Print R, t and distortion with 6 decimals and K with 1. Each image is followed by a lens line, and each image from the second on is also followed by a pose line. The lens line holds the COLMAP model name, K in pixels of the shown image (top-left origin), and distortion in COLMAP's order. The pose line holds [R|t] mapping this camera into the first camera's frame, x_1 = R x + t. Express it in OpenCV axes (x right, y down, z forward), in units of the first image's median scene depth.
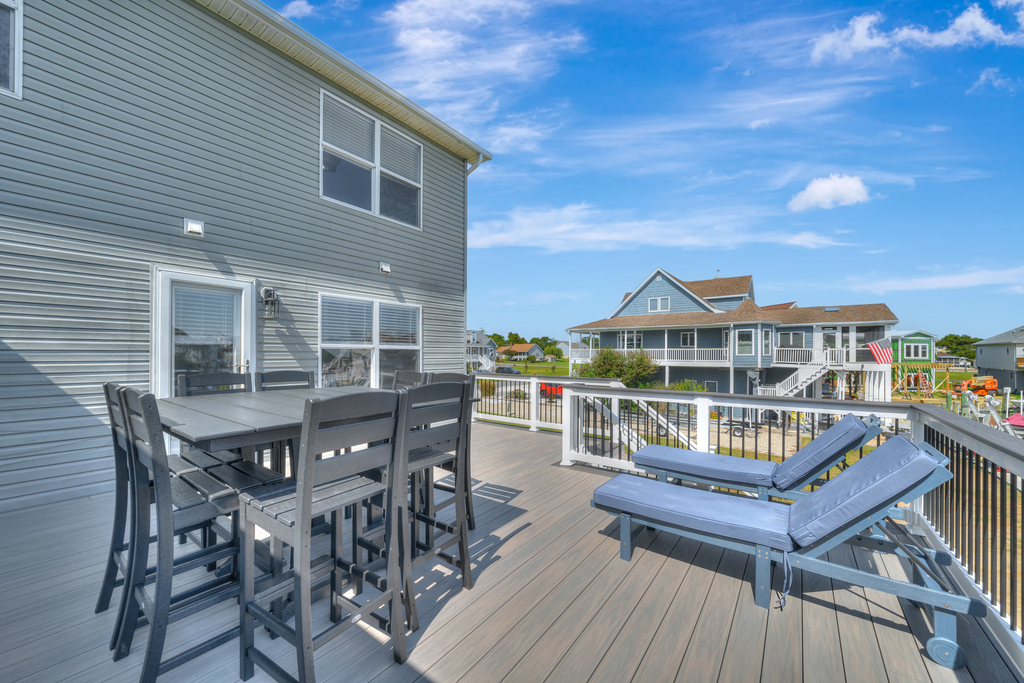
lens RADIAL K [[381.4, 0, 509.2], [0, 381.4, 360.3], [0, 0, 1]] dist [-0.003777, -0.000136]
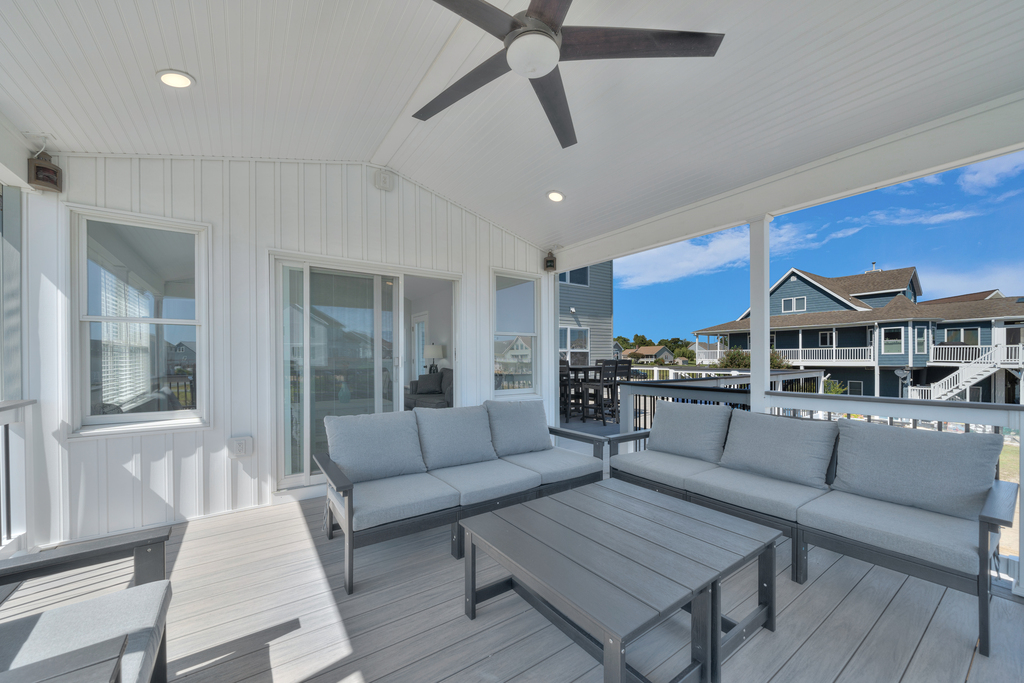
lens RADIAL K [[381.4, 0, 509.2], [0, 381.4, 360.3], [0, 0, 1]] dist [-0.003777, -0.000136]
pose [[0.949677, -0.007630, -0.313137, -0.005849], [0.004589, 0.999935, -0.010448, 0.007763], [0.313197, 0.008485, 0.949650, -0.216576]]
